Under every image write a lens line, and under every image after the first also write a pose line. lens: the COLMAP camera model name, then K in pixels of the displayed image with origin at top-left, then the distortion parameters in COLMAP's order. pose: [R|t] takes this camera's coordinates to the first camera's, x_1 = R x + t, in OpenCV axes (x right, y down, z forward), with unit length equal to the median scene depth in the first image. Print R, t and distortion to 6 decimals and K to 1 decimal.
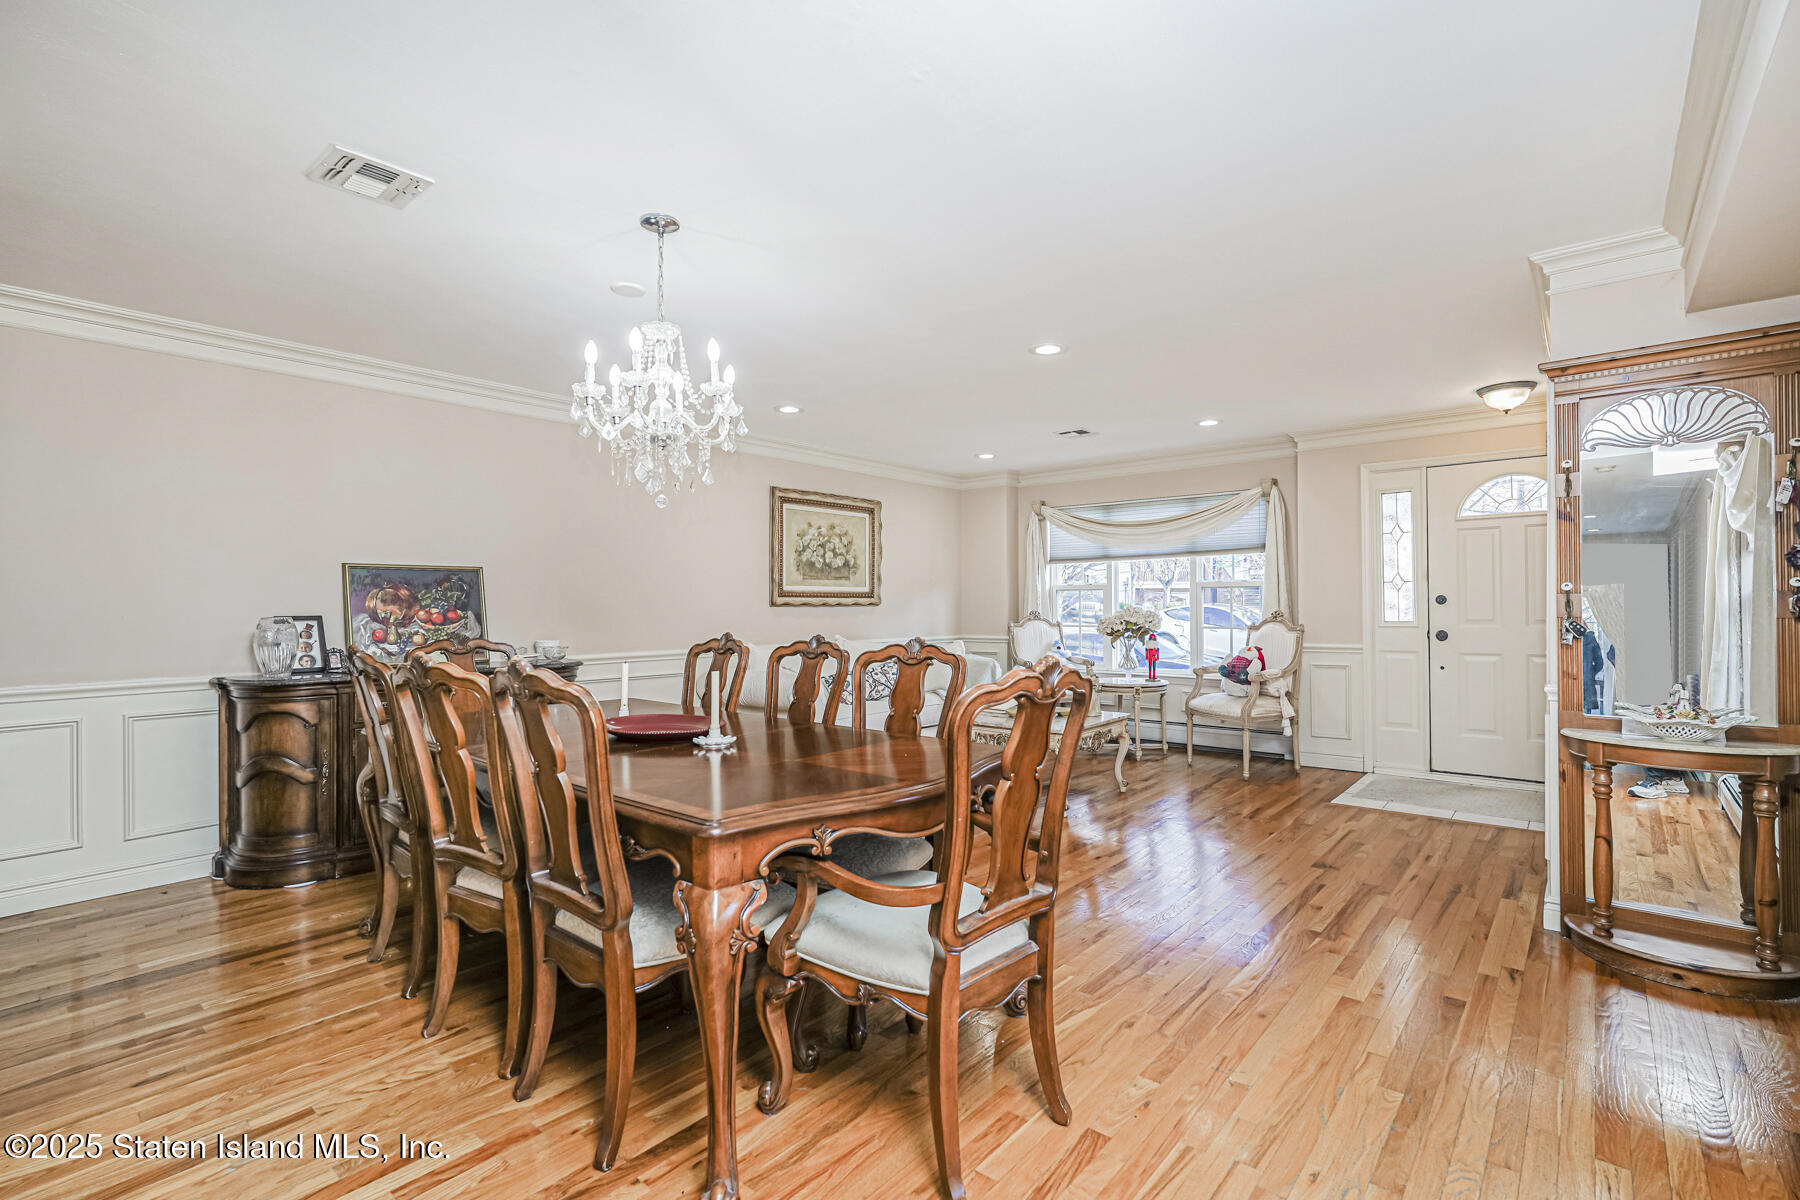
lens RADIAL K [[824.5, 0, 885.0], [0, 824.5, 611.8], [0, 0, 1]] dist [-0.016951, 0.007999]
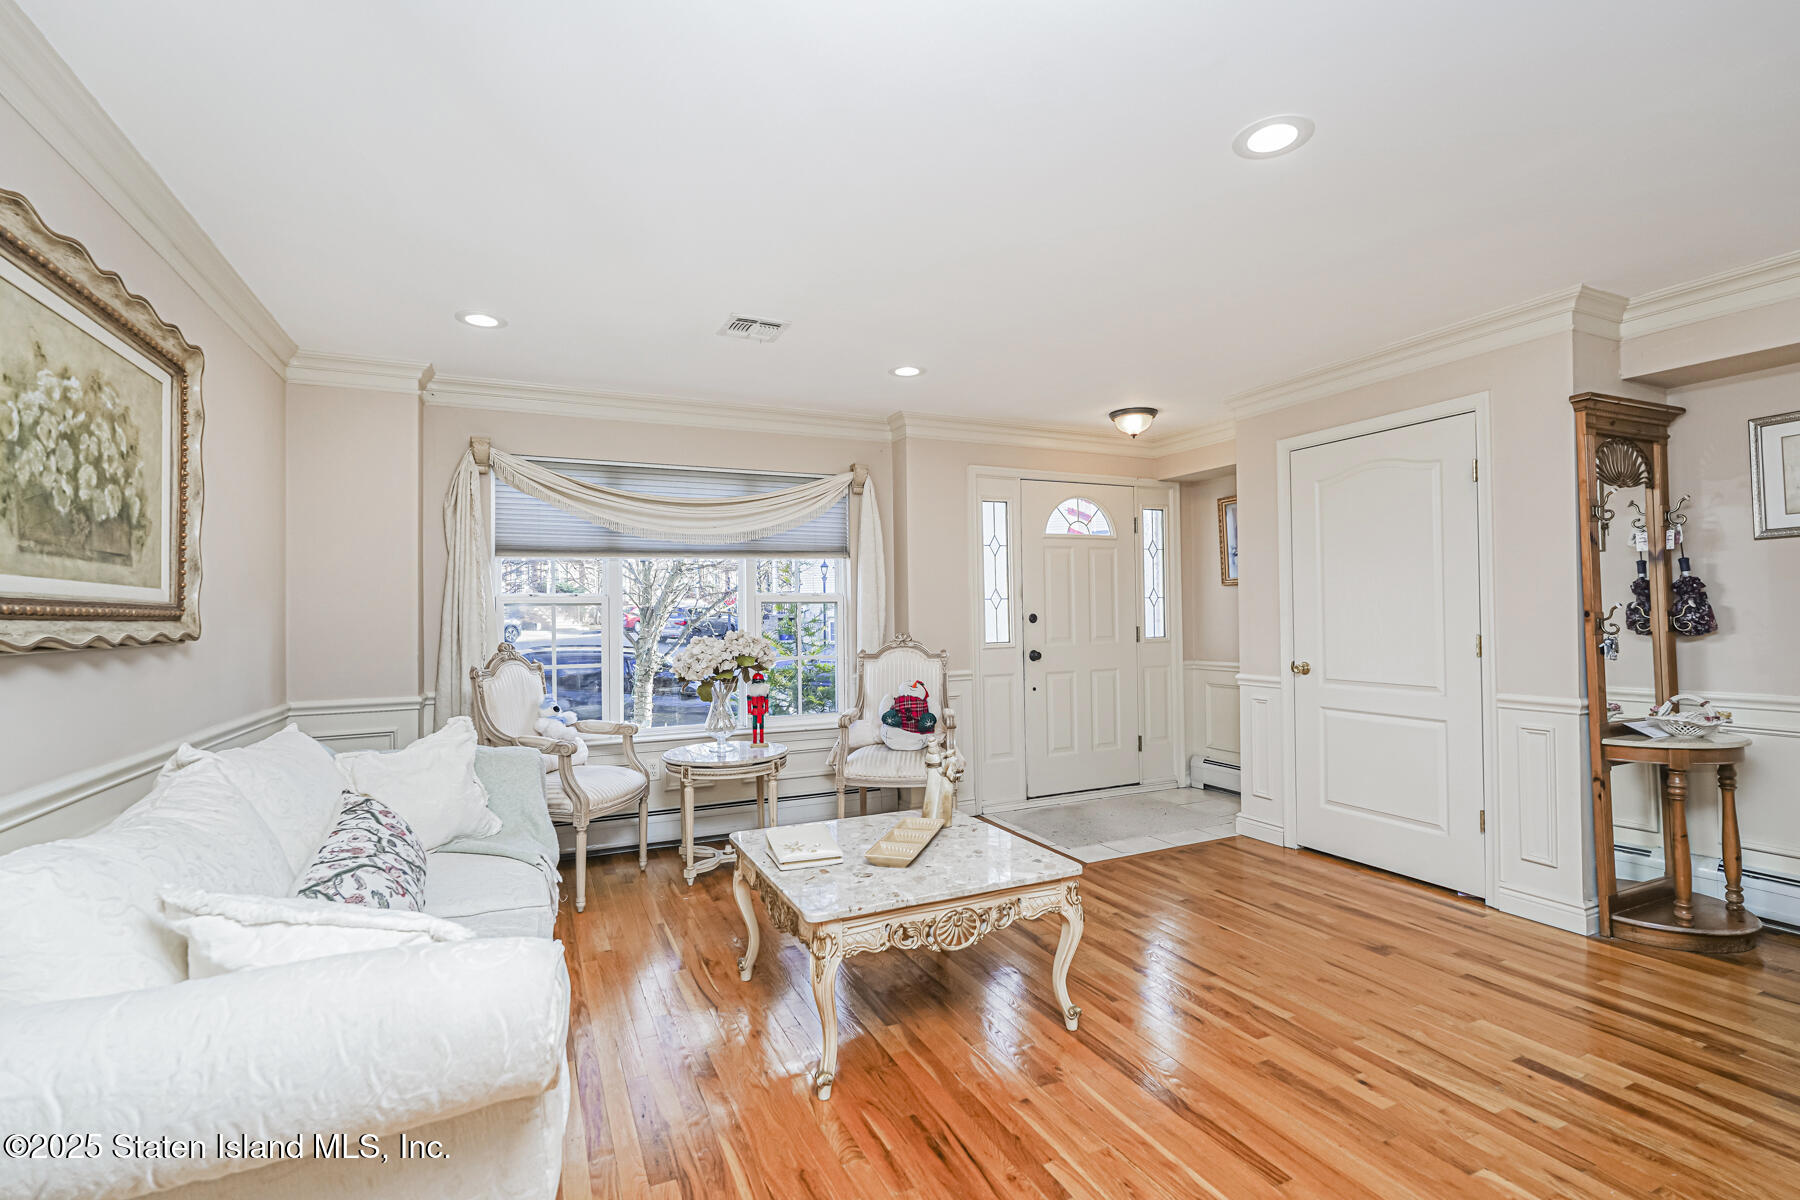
lens RADIAL K [[824.5, 0, 905.5], [0, 824.5, 607.2], [0, 0, 1]] dist [-0.016951, 0.007999]
pose [[0.399544, 0.008412, 0.916676, -0.265572], [0.020663, 0.999621, -0.018179, -0.013078], [-0.916481, 0.026204, 0.399218, 0.751121]]
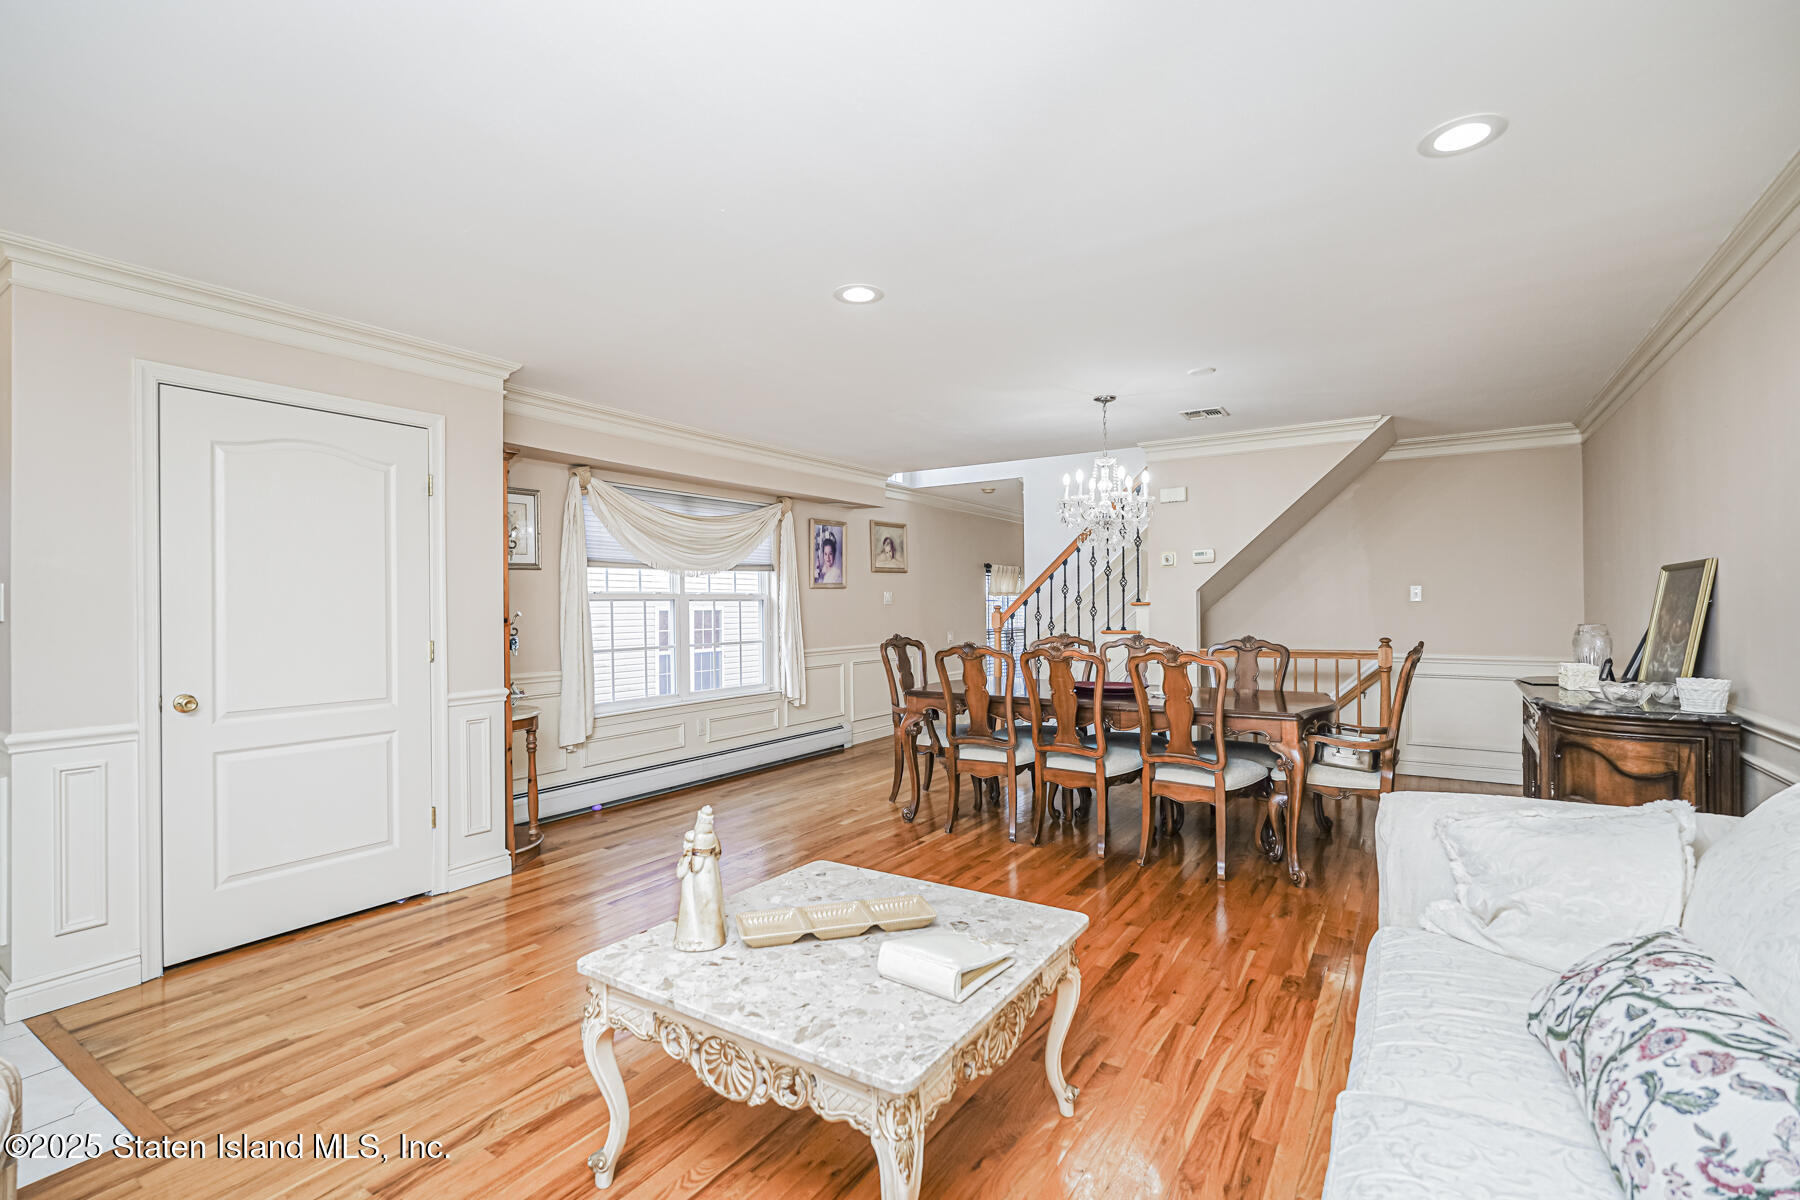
lens RADIAL K [[824.5, 0, 891.3], [0, 824.5, 592.2], [0, 0, 1]] dist [-0.016951, 0.007999]
pose [[-0.991082, 0.009883, -0.132888, 0.205718], [0.010760, 0.999925, -0.005886, -0.026294], [0.132820, -0.007264, -0.991114, 1.311353]]
